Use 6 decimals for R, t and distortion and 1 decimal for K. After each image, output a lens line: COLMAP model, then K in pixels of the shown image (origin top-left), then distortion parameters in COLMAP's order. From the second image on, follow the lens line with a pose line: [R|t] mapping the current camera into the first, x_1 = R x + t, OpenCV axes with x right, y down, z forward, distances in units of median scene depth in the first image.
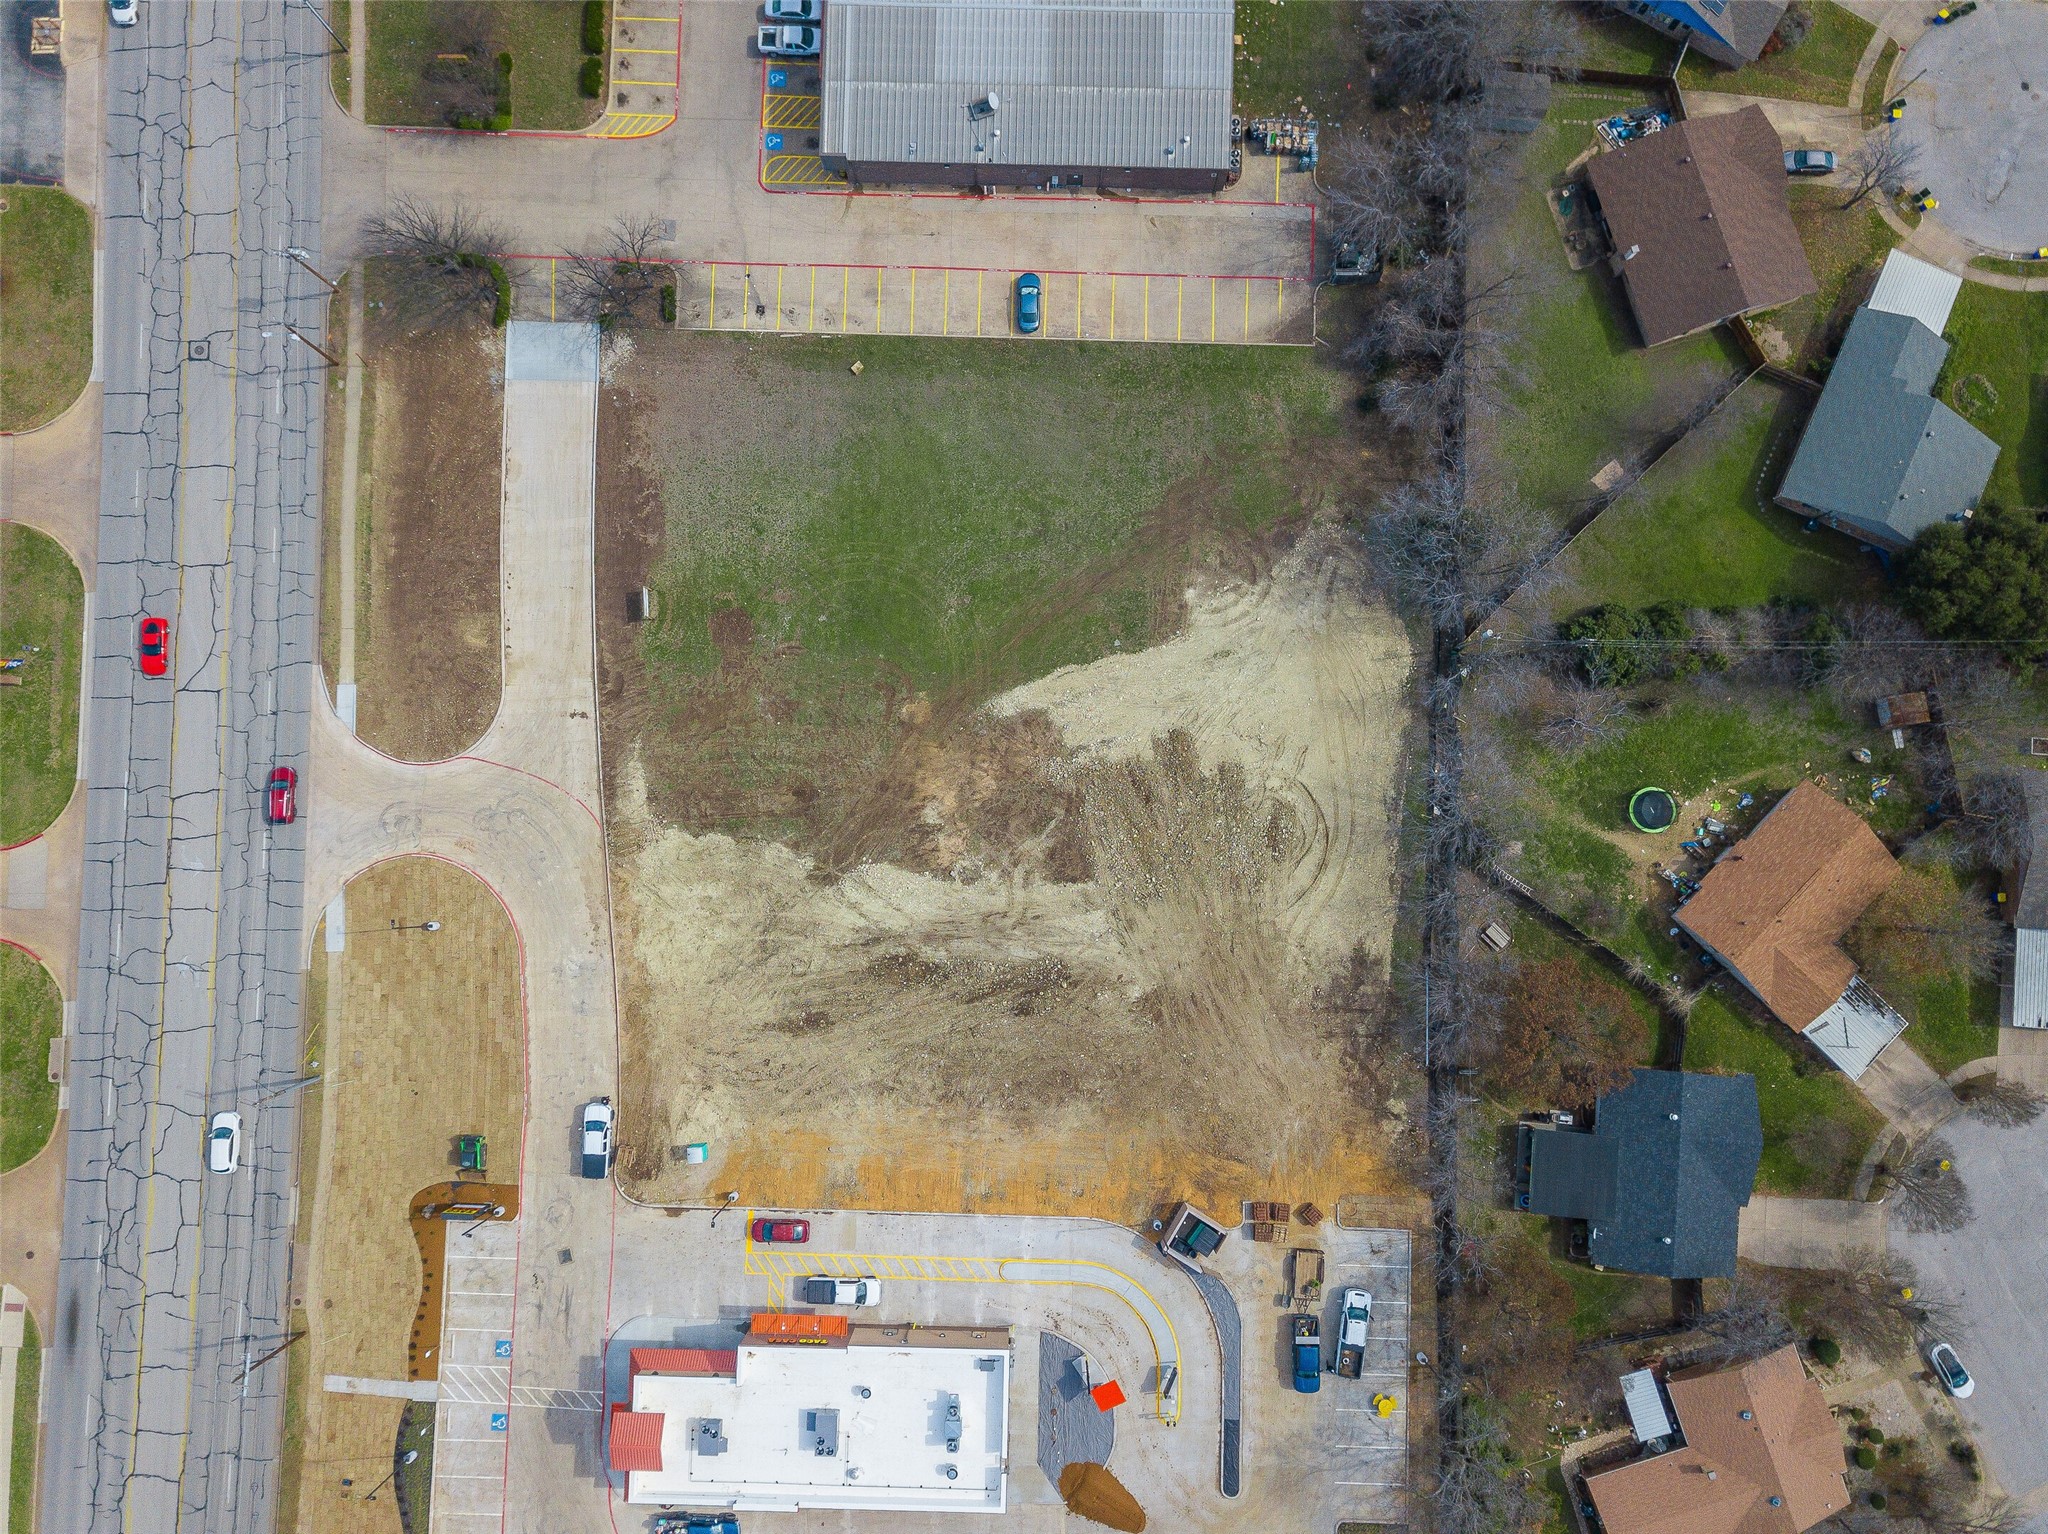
lens RADIAL K [[1560.8, 0, 1015.6], [0, 1560.8, 764.9], [0, 0, 1]] dist [0.009307, -0.007941]
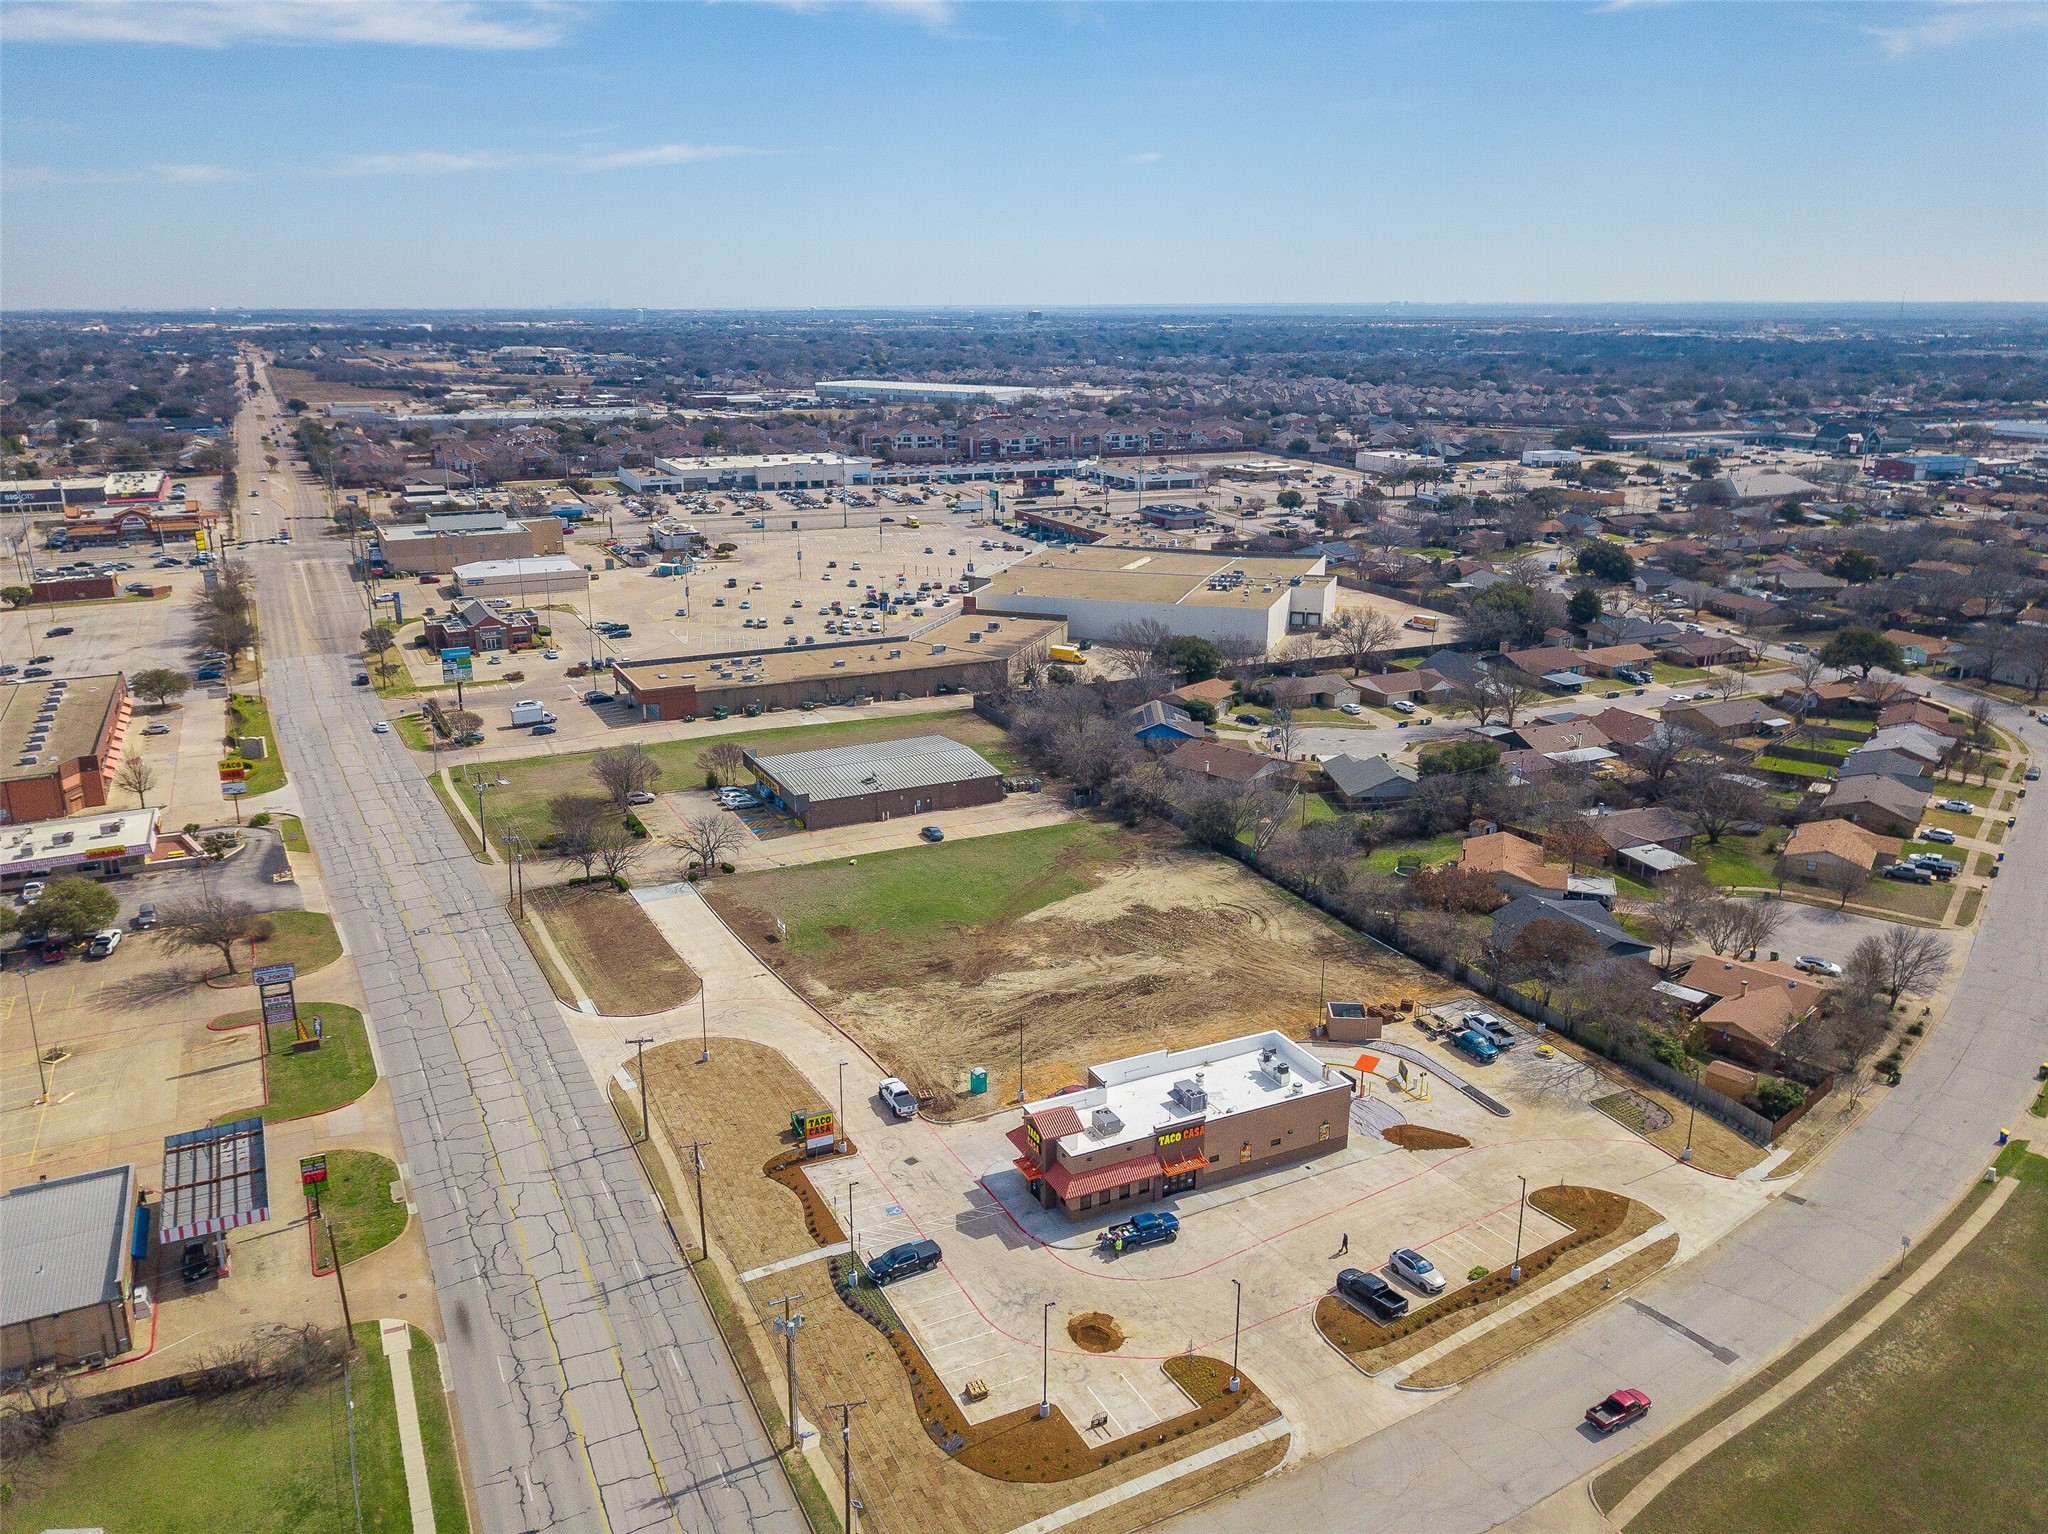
lens RADIAL K [[1555.5, 0, 1015.3], [0, 1555.5, 775.3], [0, 0, 1]] dist [0.010159, -0.007319]
pose [[0.890113, -0.130378, 0.436693, -0.665988], [0.454113, 0.334641, -0.825710, 1.164513], [-0.038481, 0.933283, 0.357074, 0.339625]]
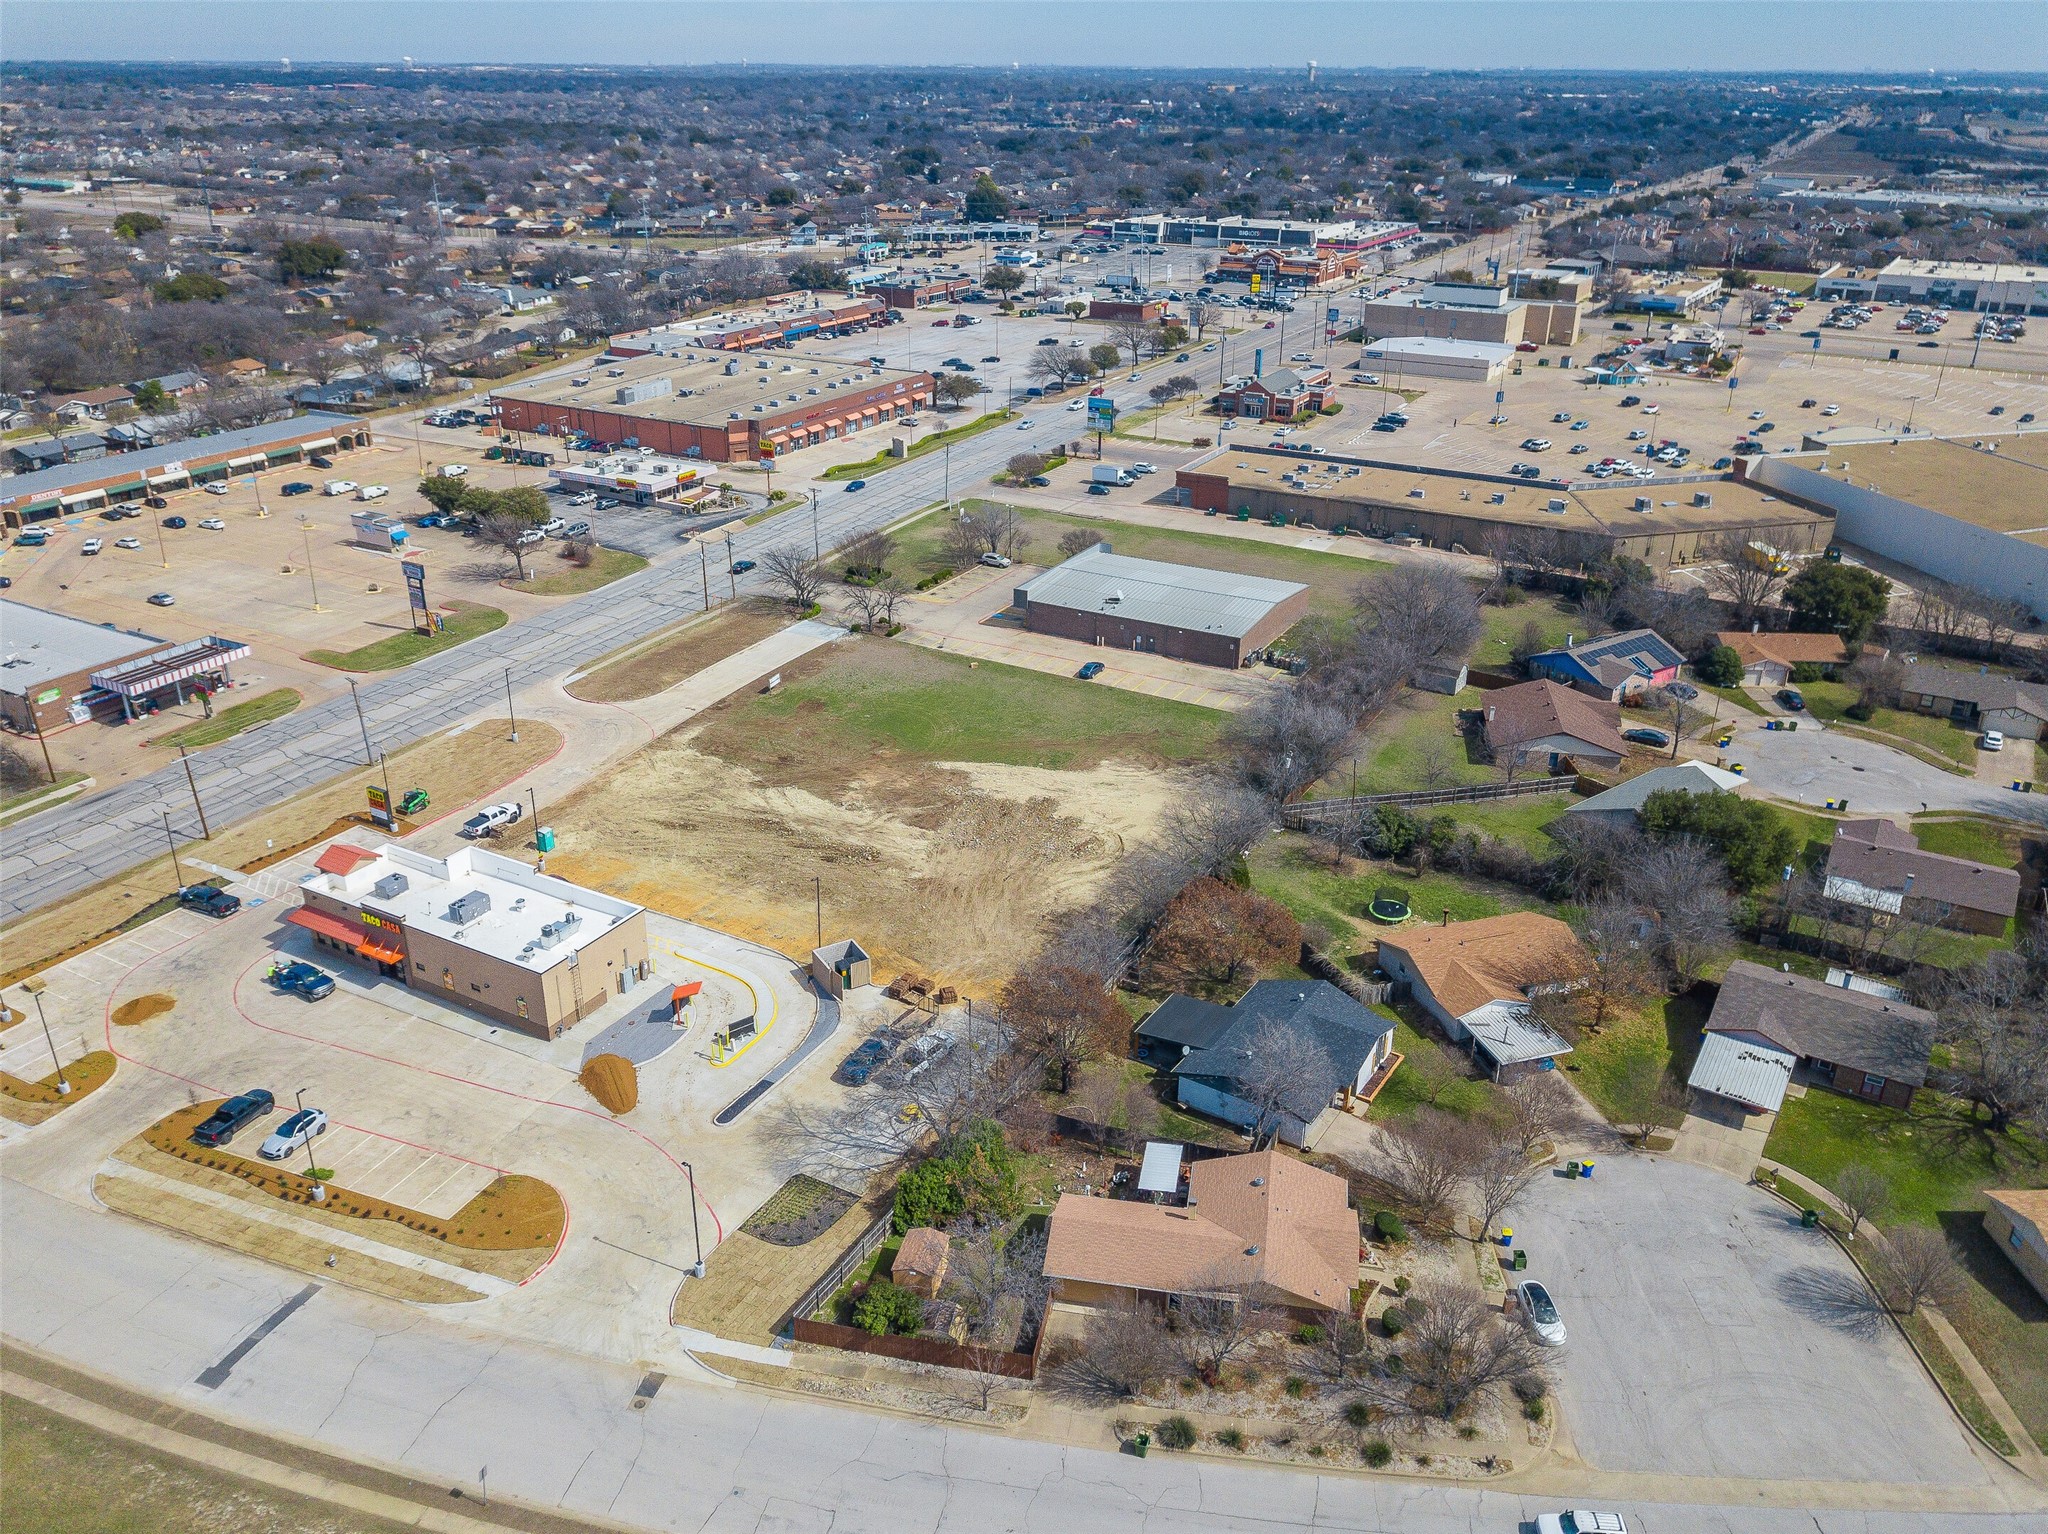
lens RADIAL K [[1560.8, 0, 1015.6], [0, 1560.8, 764.9], [0, 0, 1]] dist [0.009307, -0.007941]
pose [[0.881442, 0.202420, -0.426716, 0.633273], [-0.471386, 0.432993, -0.768318, 0.984977], [0.029242, 0.878375, 0.477076, 0.362471]]
